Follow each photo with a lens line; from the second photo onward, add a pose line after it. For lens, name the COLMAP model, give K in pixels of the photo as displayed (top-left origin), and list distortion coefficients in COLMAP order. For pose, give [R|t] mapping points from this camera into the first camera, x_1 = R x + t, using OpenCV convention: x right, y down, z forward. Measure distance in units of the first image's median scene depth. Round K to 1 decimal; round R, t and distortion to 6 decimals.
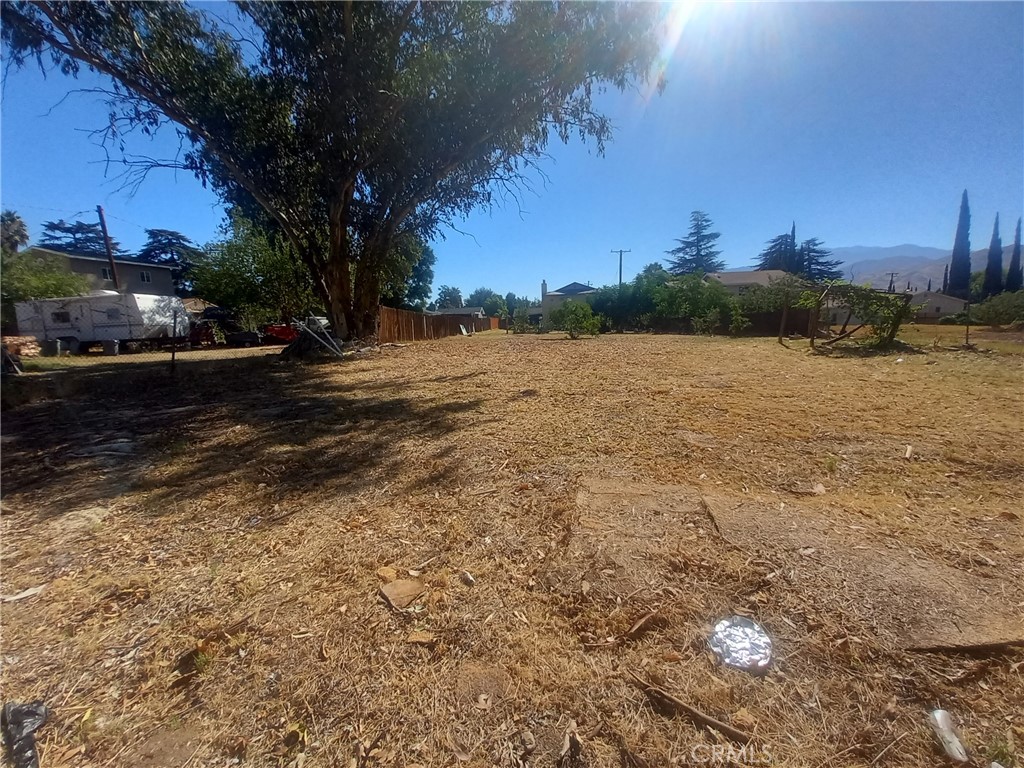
lens RADIAL K [[409.9, 0, 524.6], [0, 409.9, 381.4], [0, 0, 1]] dist [0.015218, -0.015359]
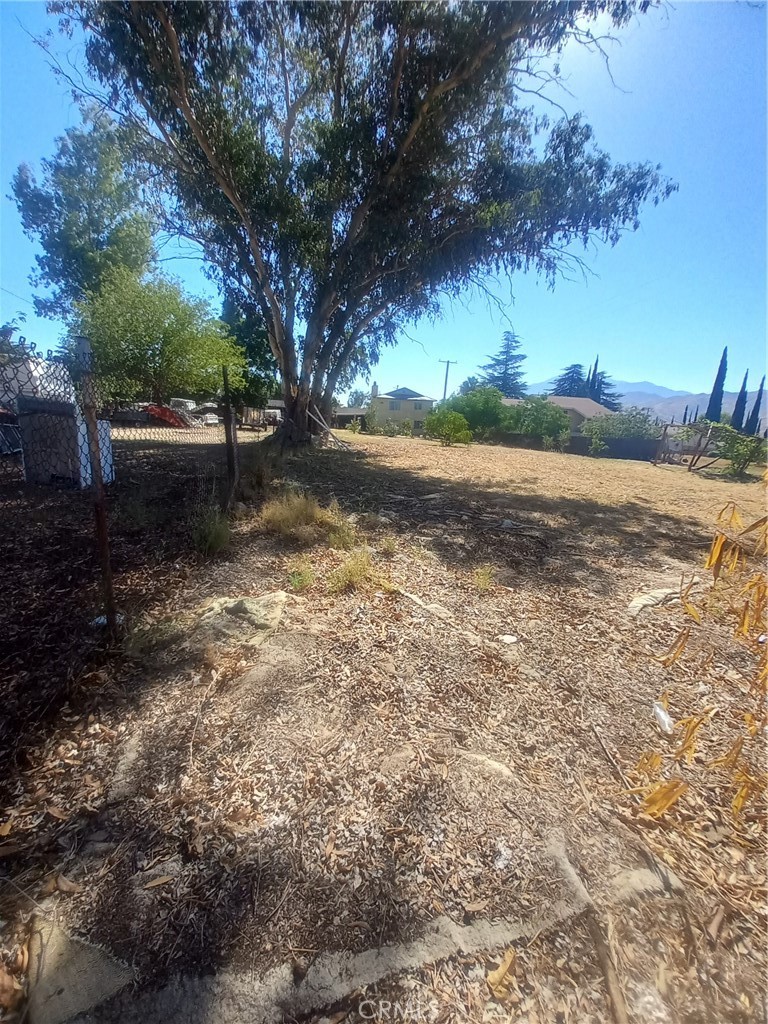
lens RADIAL K [[408.5, 0, 391.2], [0, 408.5, 522.1], [0, 0, 1]] dist [0.013704, -0.015067]
pose [[0.975563, 0.042523, 0.215567, -0.419123], [-0.062591, 0.994228, 0.087140, 0.018476], [-0.210617, -0.098503, 0.972593, -0.068068]]
